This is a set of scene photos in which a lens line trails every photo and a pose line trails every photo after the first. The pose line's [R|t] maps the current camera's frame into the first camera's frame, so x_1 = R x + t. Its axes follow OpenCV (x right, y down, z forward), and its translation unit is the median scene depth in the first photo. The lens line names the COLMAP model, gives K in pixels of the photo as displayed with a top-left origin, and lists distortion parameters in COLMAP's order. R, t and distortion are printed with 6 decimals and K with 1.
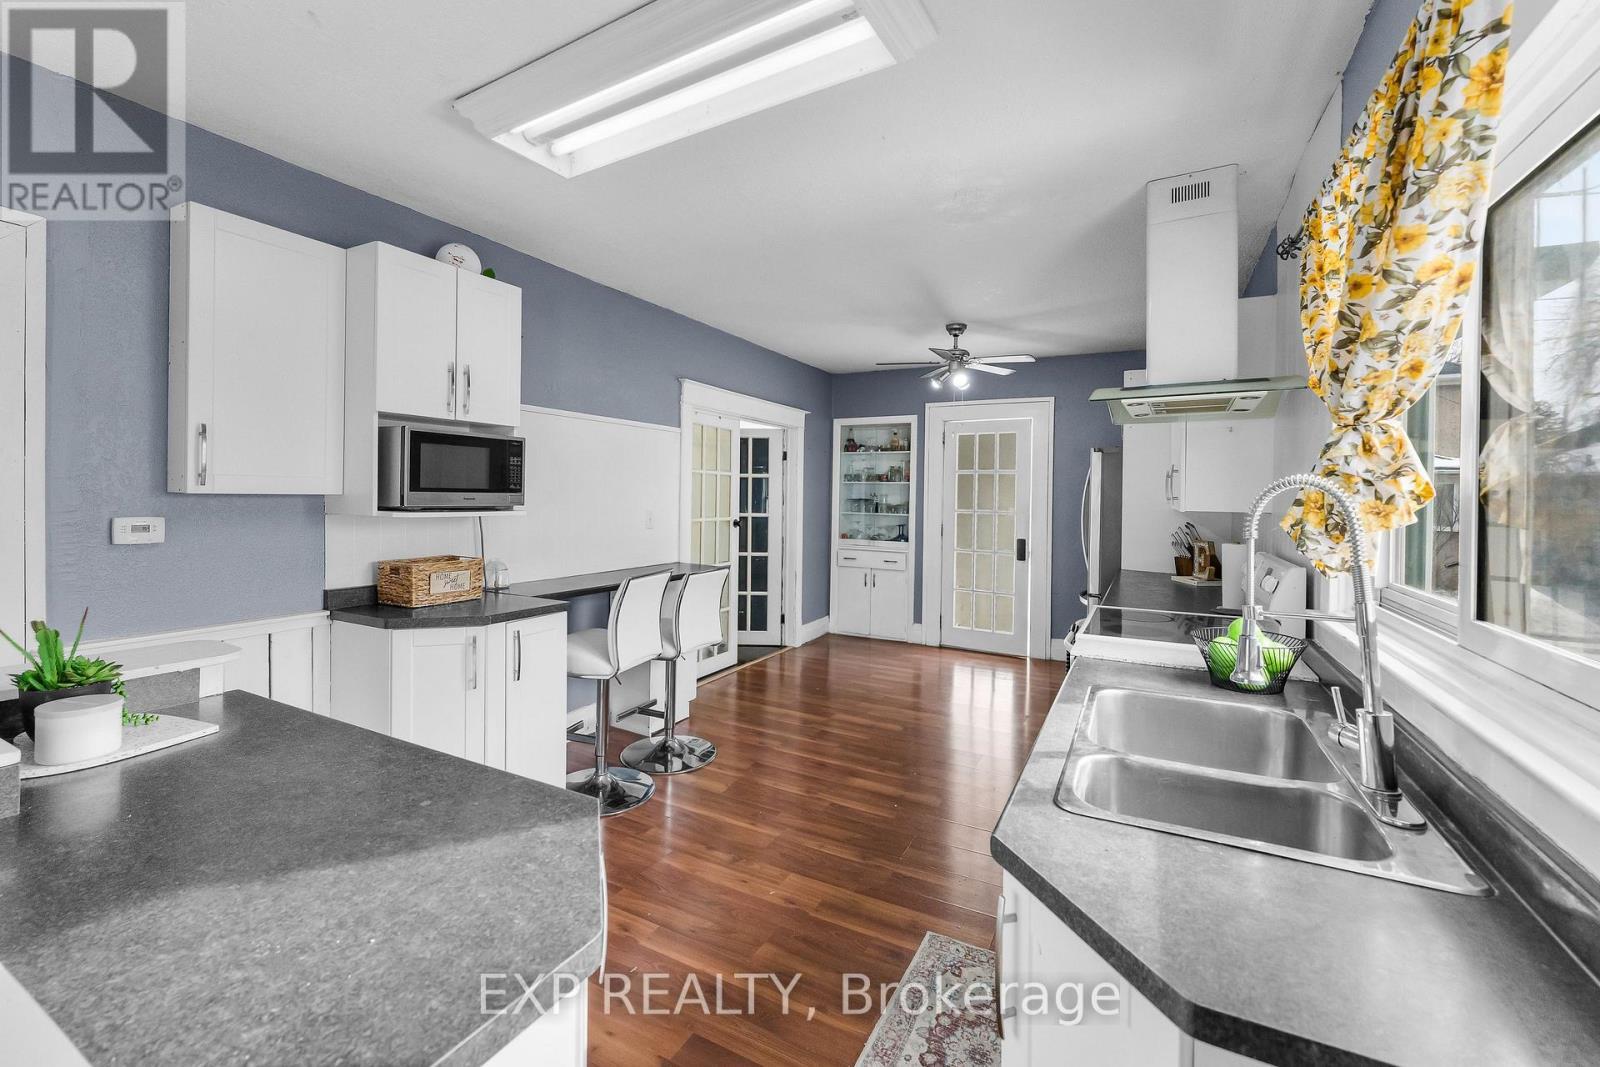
lens RADIAL K [[694.5, 0, 780.0], [0, 694.5, 486.9], [0, 0, 1]] dist [-0.000342, -0.000108]
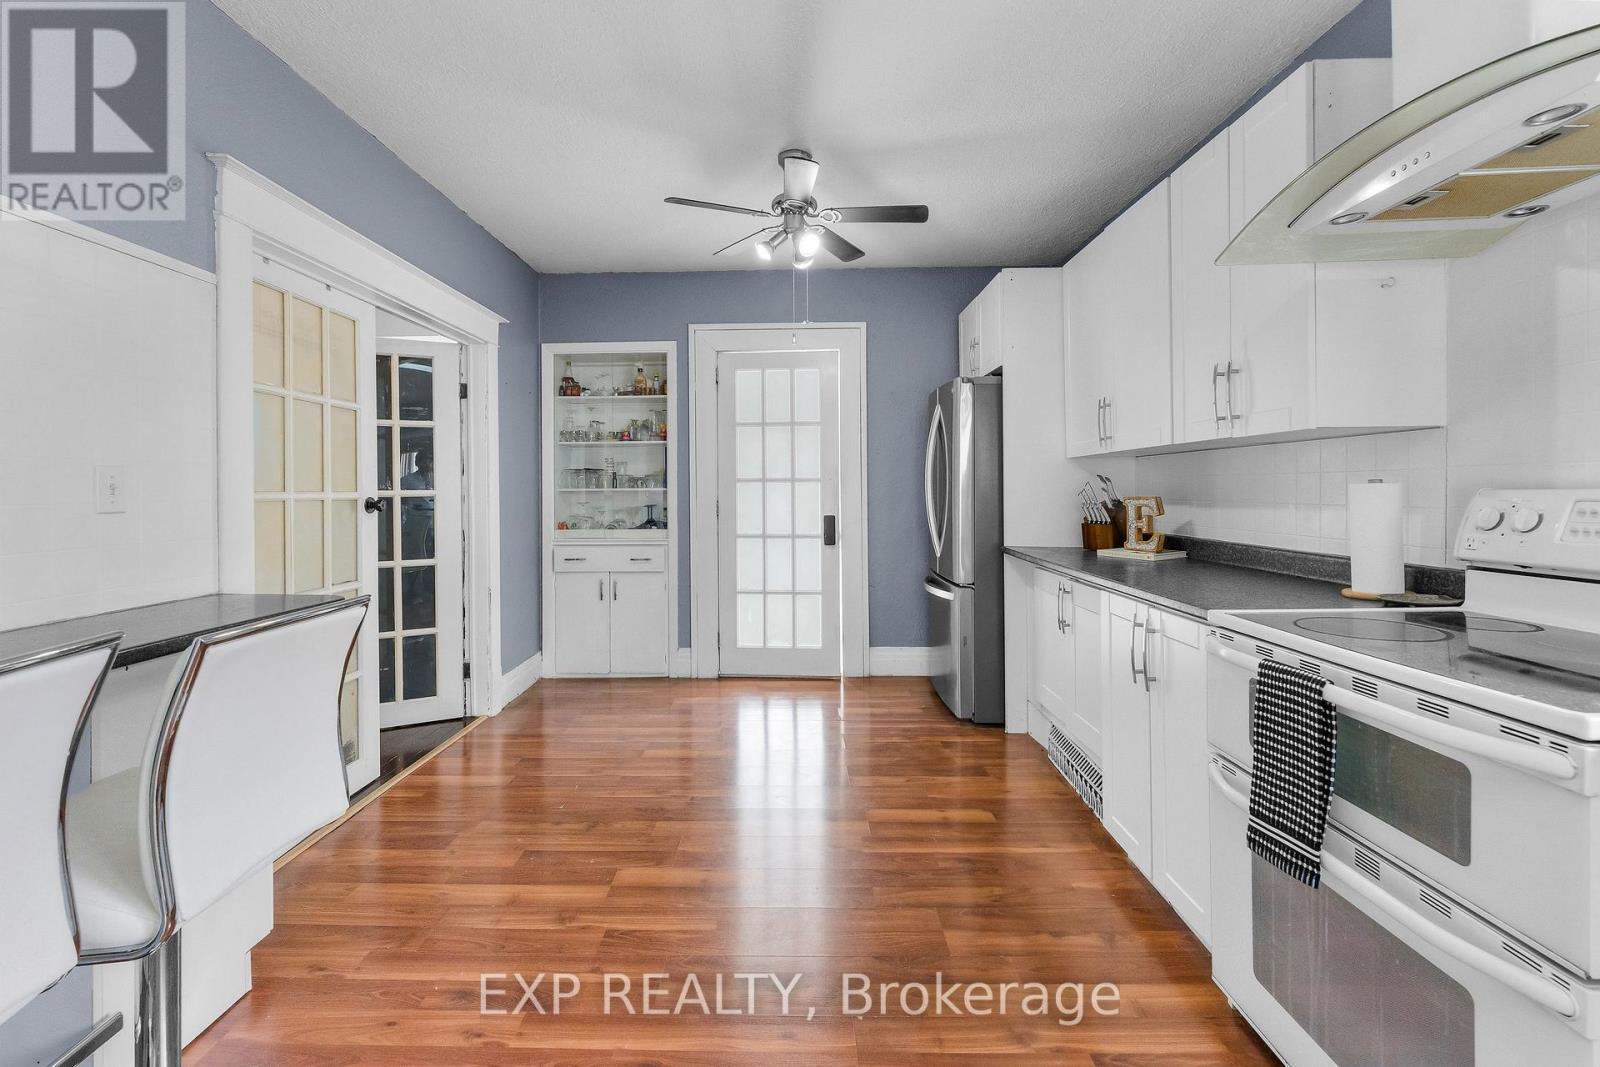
lens RADIAL K [[694.5, 0, 780.0], [0, 694.5, 486.9], [0, 0, 1]] dist [-0.000342, -0.000108]
pose [[0.887613, -0.020548, 0.460131, -0.027674], [0.018464, 0.999789, 0.009030, 0.035470], [-0.460220, 0.000481, 0.887805, 0.361559]]
